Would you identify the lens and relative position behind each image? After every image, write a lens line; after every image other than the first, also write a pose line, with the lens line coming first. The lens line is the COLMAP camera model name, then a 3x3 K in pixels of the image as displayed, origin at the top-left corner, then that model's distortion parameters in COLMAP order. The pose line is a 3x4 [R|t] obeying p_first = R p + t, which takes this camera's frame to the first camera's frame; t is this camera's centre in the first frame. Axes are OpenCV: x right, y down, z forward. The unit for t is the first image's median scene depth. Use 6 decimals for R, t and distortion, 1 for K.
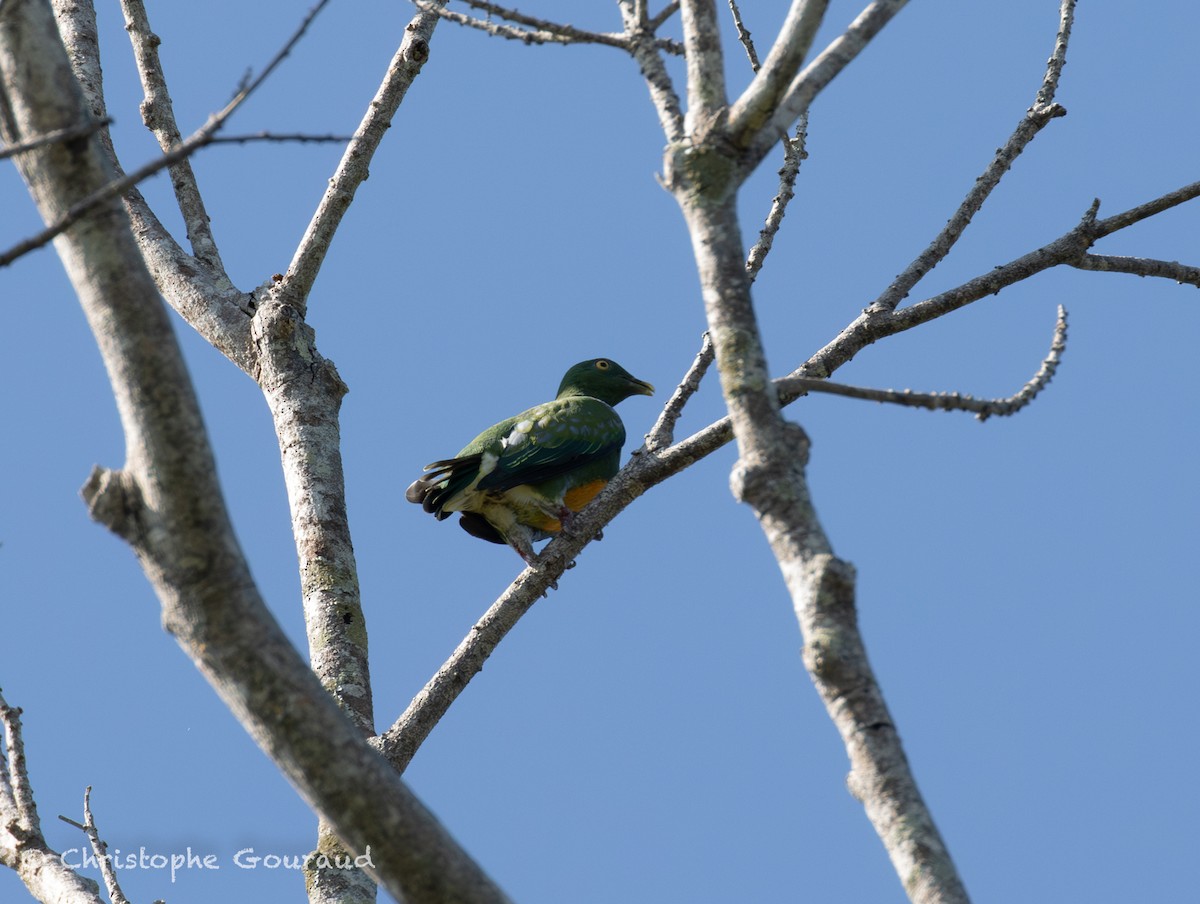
lens RADIAL K [[1020.7, 0, 600.2], [0, 1020.7, 803.2], [0, 0, 1]] dist [0.022130, -0.002662]
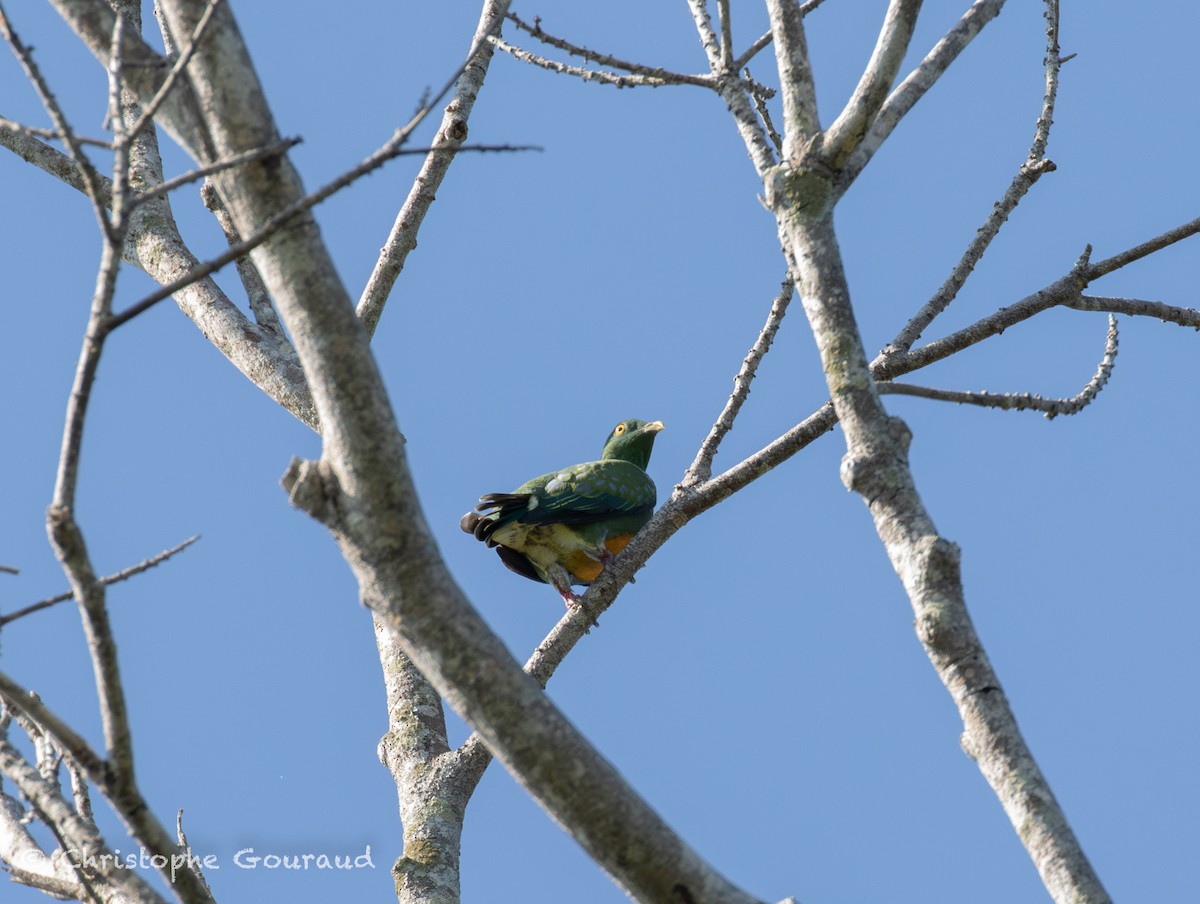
lens RADIAL K [[935.0, 0, 515.5], [0, 935.0, 881.9], [0, 0, 1]] dist [0.014036, 0.002767]
pose [[0.999527, -0.029775, 0.007724, -0.241732], [0.029781, 0.999556, -0.000590, 0.113260], [-0.007703, 0.000820, 0.999970, 0.001994]]
